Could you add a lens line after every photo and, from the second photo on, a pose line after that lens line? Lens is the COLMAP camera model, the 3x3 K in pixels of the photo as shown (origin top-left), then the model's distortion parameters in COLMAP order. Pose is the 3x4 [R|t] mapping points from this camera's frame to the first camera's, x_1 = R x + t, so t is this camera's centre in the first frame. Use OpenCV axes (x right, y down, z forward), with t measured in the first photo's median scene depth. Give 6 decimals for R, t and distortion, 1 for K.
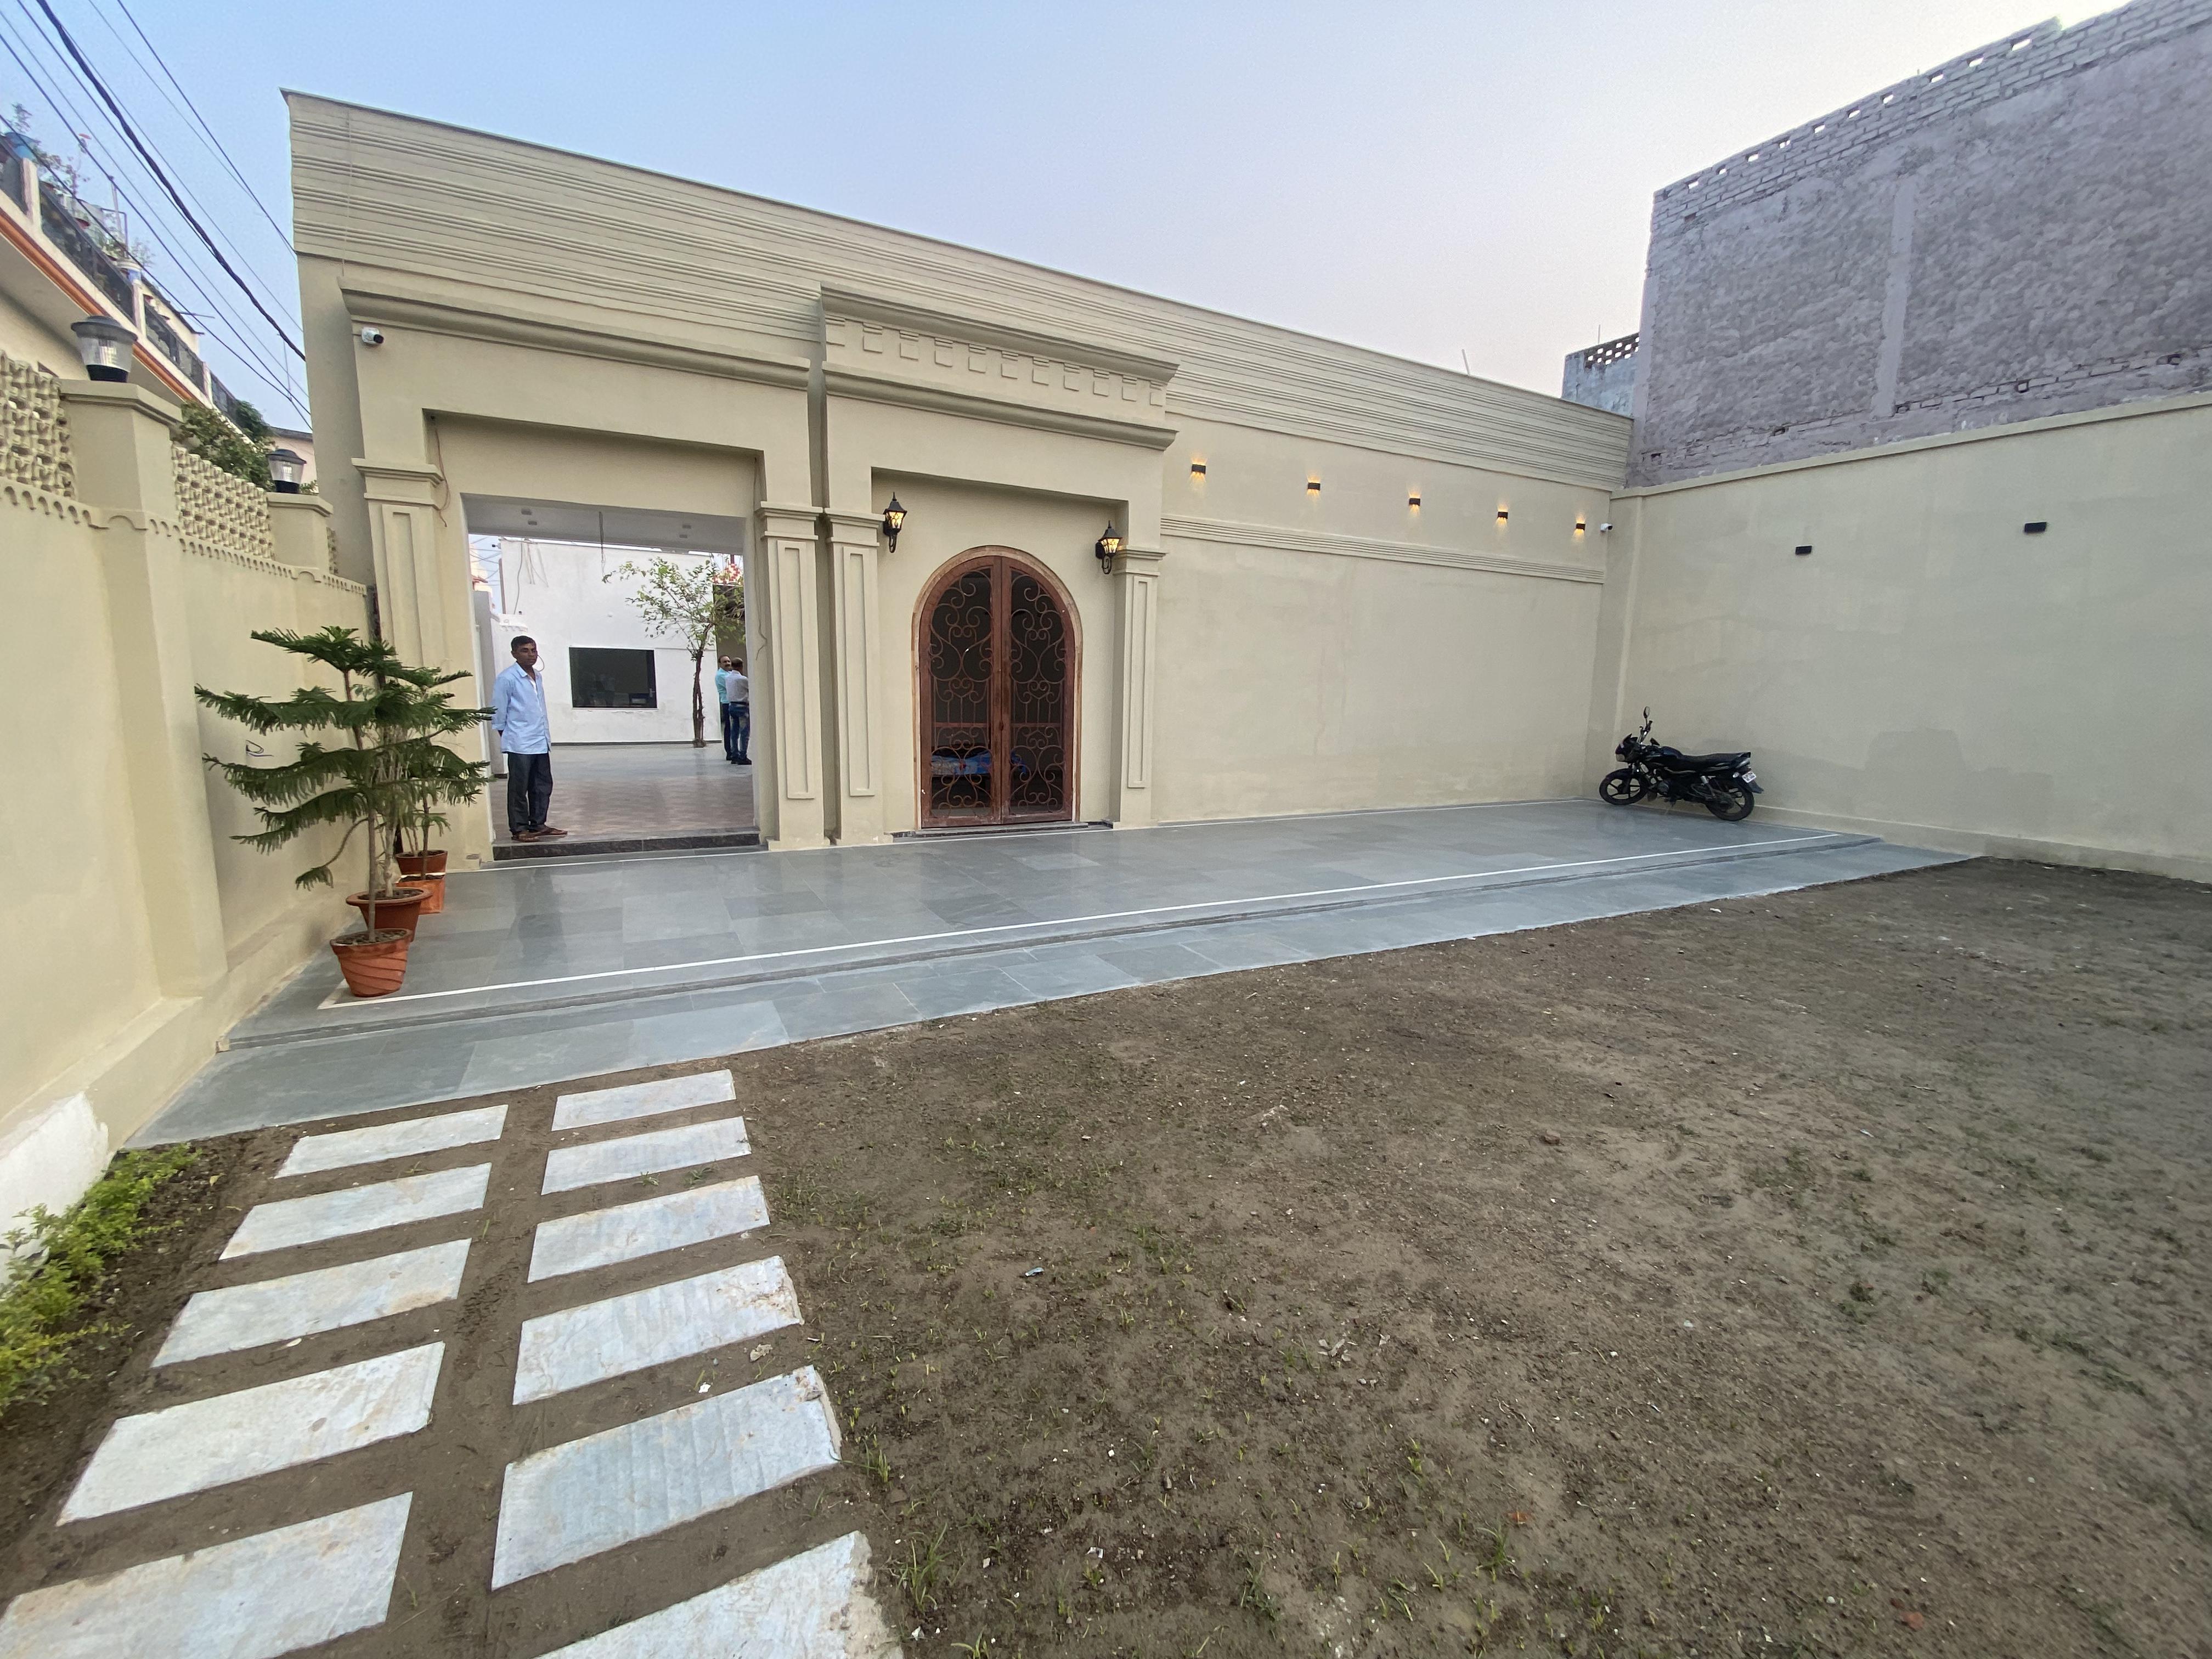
lens RADIAL K [[890.7, 0, 1103.2], [0, 890.7, 828.8], [0, 0, 1]] dist [0.011637, -0.018236]
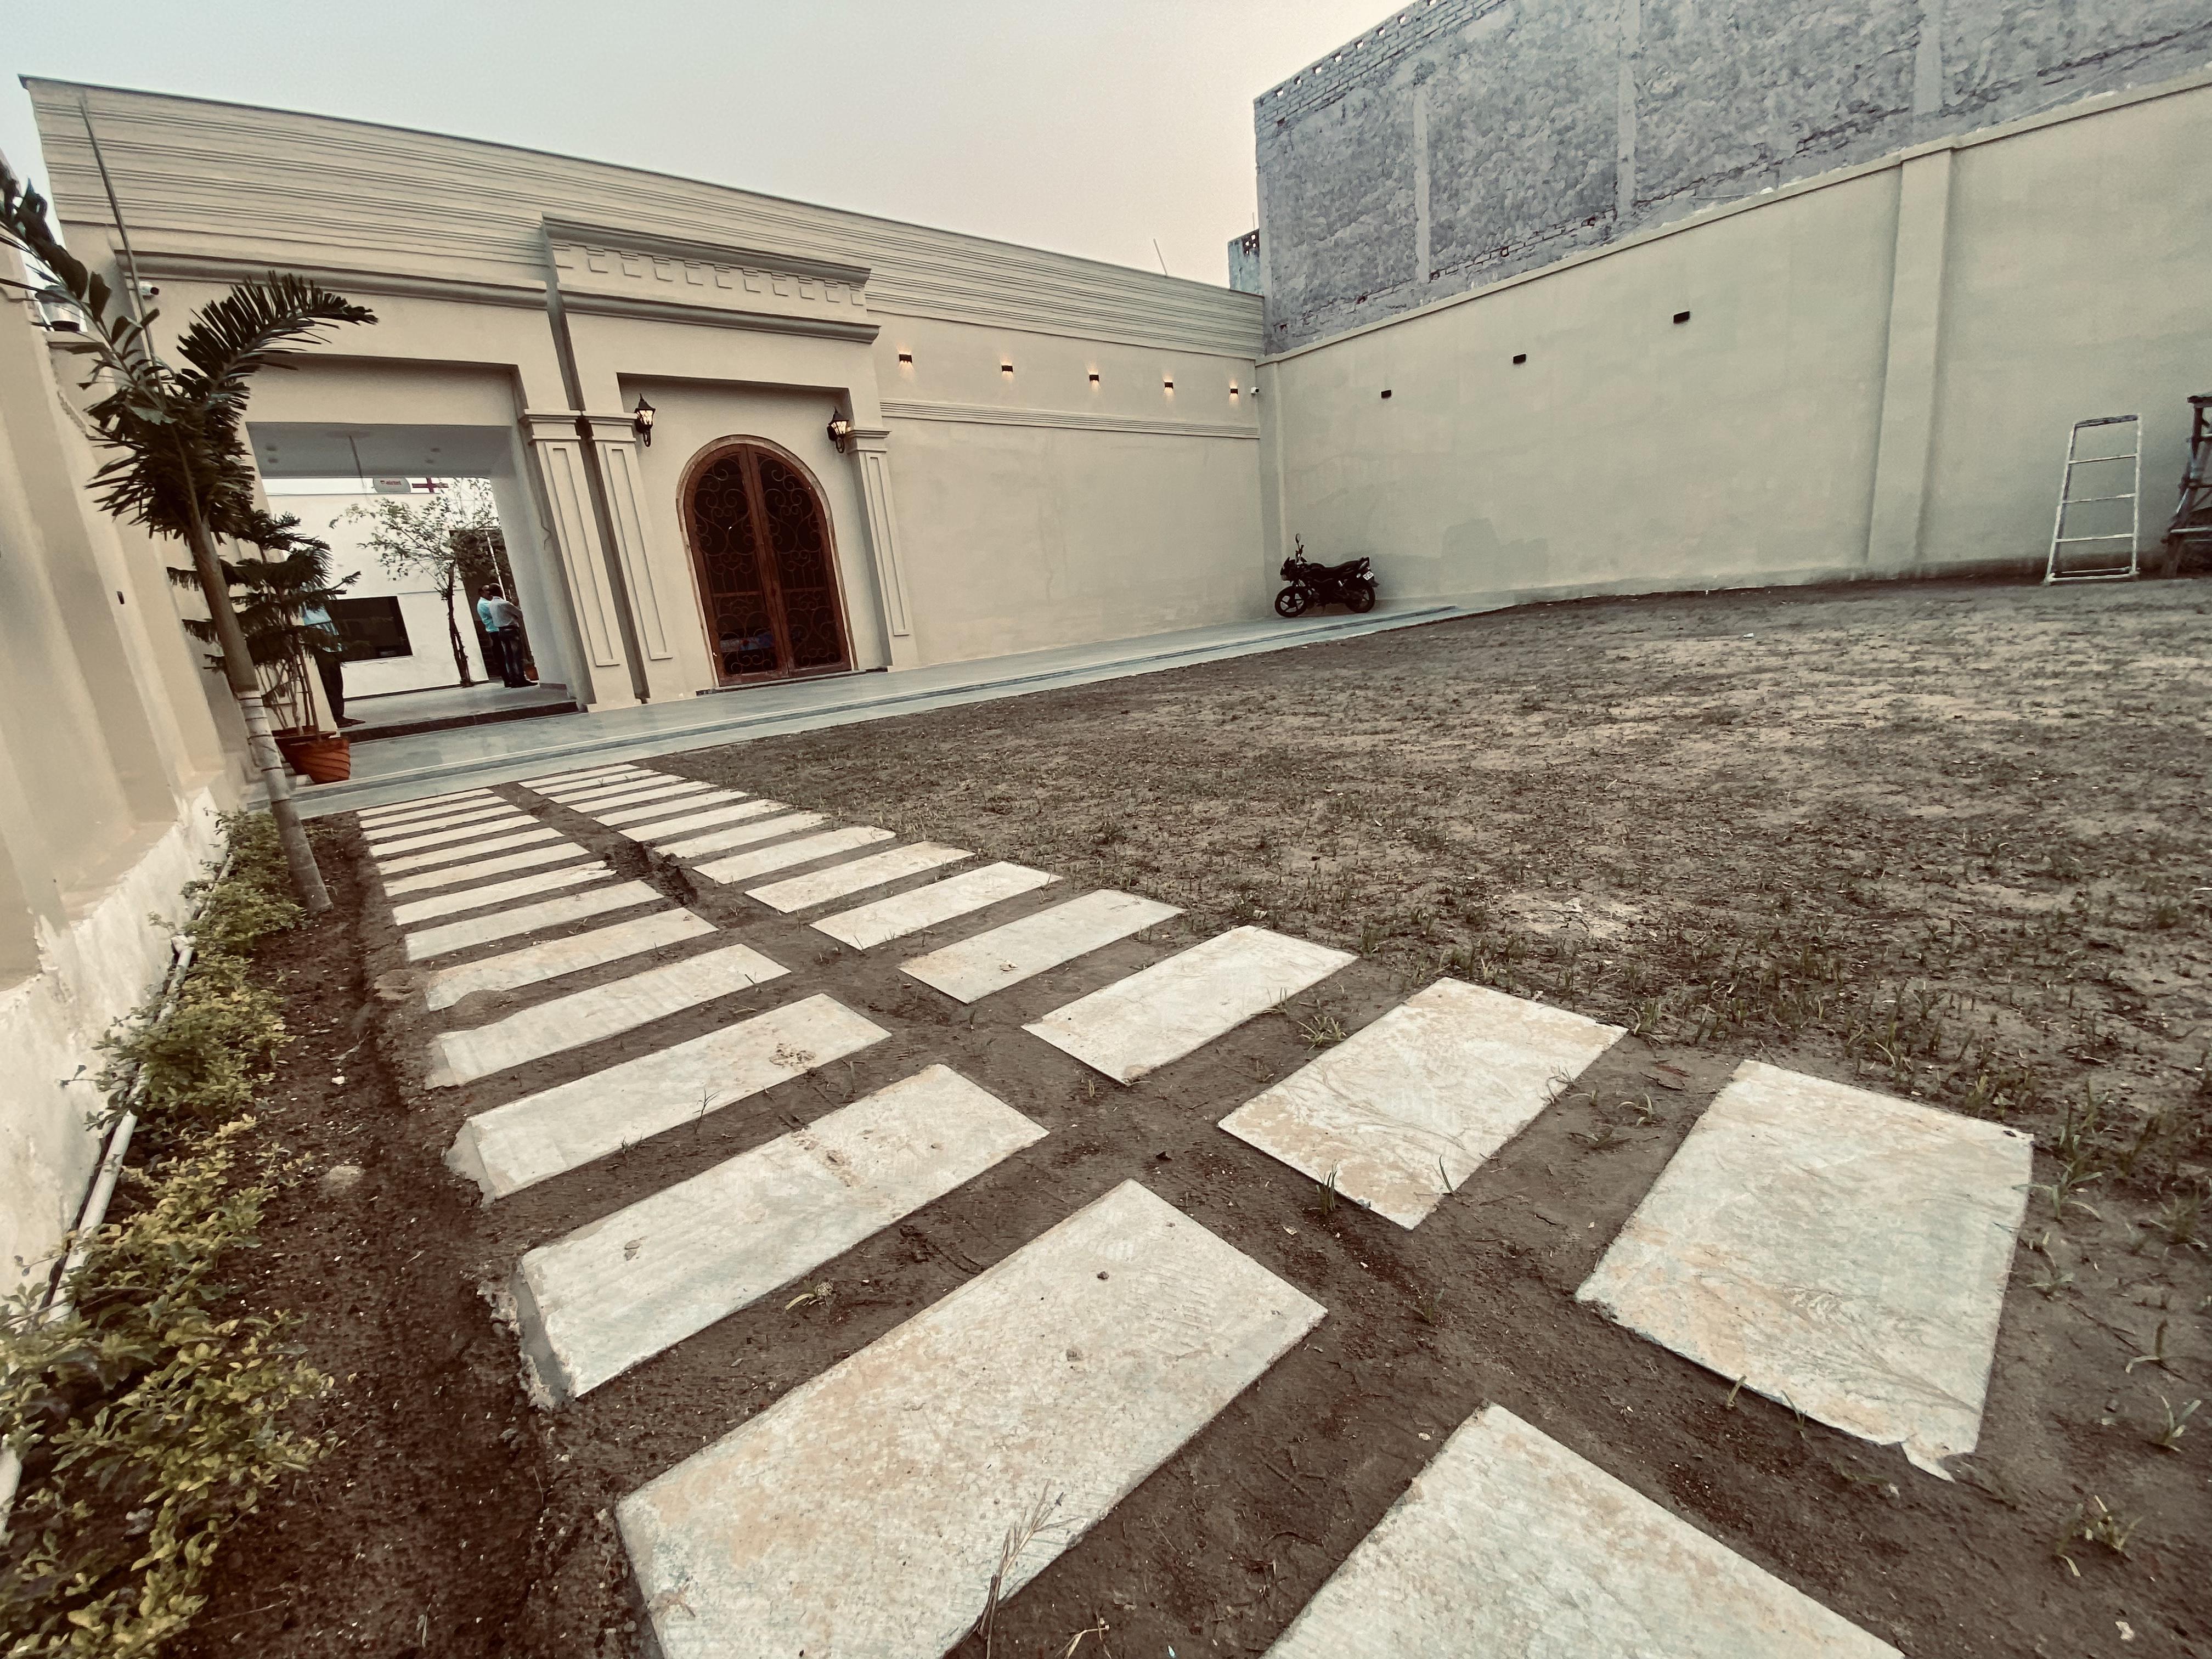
lens RADIAL K [[889.8, 0, 1093.9], [0, 889.8, 832.3], [0, 0, 1]] dist [0.011767, -0.023111]
pose [[0.967285, -0.165951, 0.191884, 0.018548], [0.147933, 0.983430, 0.104789, 0.131876], [-0.206094, -0.072975, 0.975807, -0.260824]]
